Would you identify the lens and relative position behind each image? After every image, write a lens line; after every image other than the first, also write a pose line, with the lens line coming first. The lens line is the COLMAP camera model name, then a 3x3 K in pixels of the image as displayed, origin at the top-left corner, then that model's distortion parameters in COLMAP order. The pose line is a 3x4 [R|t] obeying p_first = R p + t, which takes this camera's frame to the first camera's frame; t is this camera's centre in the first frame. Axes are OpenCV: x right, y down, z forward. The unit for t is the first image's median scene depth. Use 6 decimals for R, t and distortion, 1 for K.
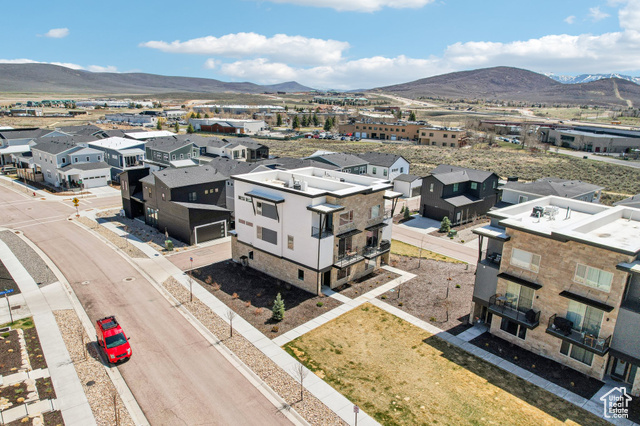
lens RADIAL K [[436.9, 0, 317.9], [0, 436.9, 222.8], [0, 0, 1]] dist [-0.043099, 0.000802]
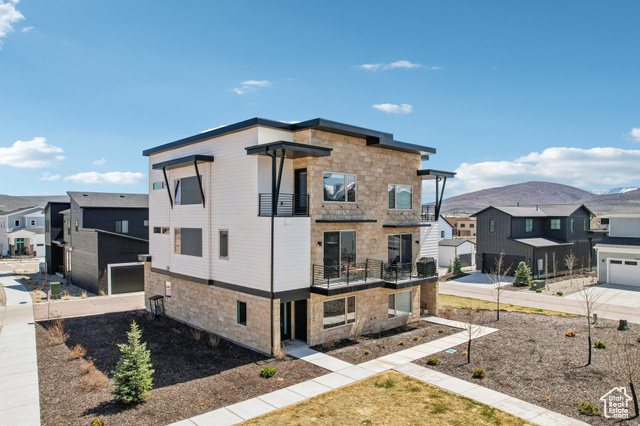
lens RADIAL K [[436.9, 0, 317.9], [0, 436.9, 222.8], [0, 0, 1]] dist [-0.043099, 0.000802]
pose [[0.996551, -0.026499, -0.078633, 0.075046], [0.004386, 0.963132, -0.268993, 0.146372], [0.082862, 0.267720, 0.959927, 0.535651]]
